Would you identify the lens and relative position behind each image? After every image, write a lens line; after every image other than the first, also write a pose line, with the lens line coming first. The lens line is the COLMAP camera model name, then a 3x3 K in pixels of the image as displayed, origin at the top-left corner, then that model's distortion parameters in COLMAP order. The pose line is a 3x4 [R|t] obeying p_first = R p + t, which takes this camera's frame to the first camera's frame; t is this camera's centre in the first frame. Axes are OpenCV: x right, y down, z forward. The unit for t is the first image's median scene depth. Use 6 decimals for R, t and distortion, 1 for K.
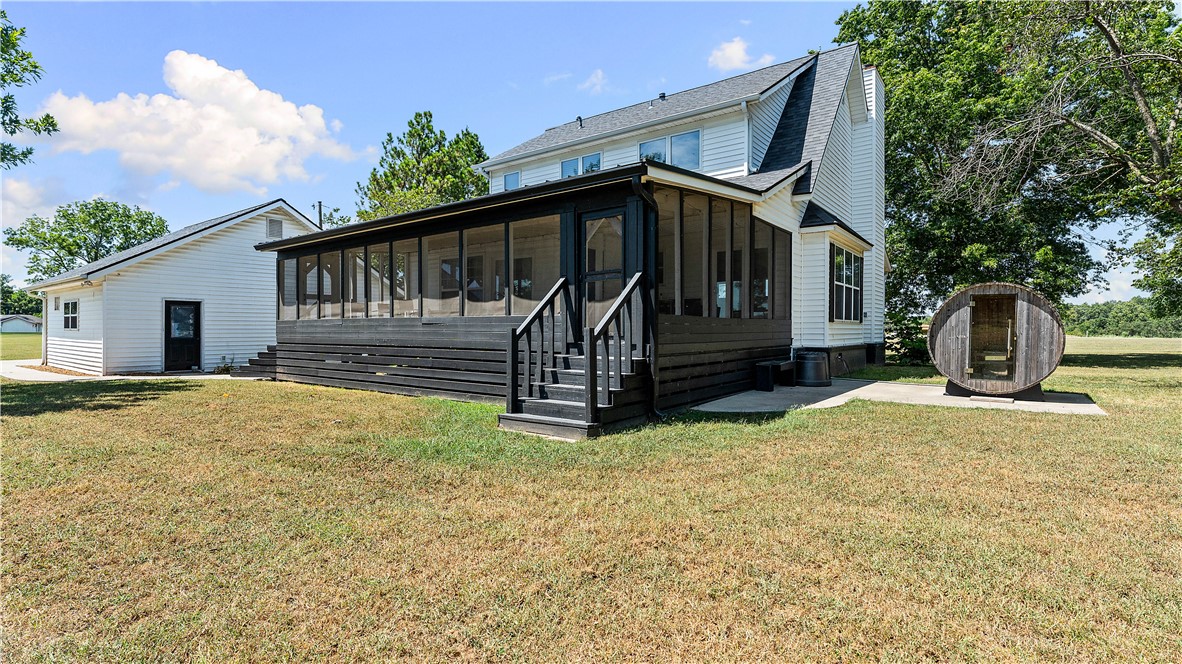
lens RADIAL K [[559.2, 0, 584.6], [0, 559.2, 331.4], [0, 0, 1]] dist [0.005181, 0.000244]
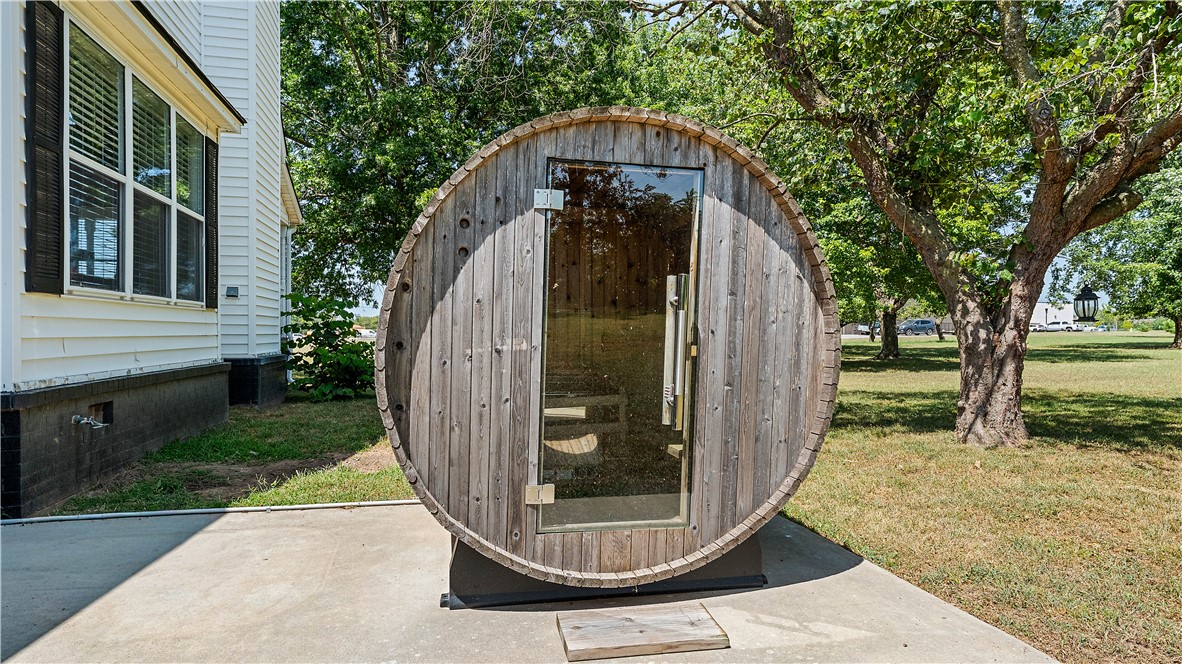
lens RADIAL K [[660.1, 0, 584.1], [0, 660.1, 332.8], [0, 0, 1]] dist [-0.005177, -0.001374]
pose [[0.638394, -0.002662, 0.769705, 0.316018], [0.003716, 0.999993, 0.000376, 0.002614], [-0.769700, 0.002621, 0.638400, 0.524508]]
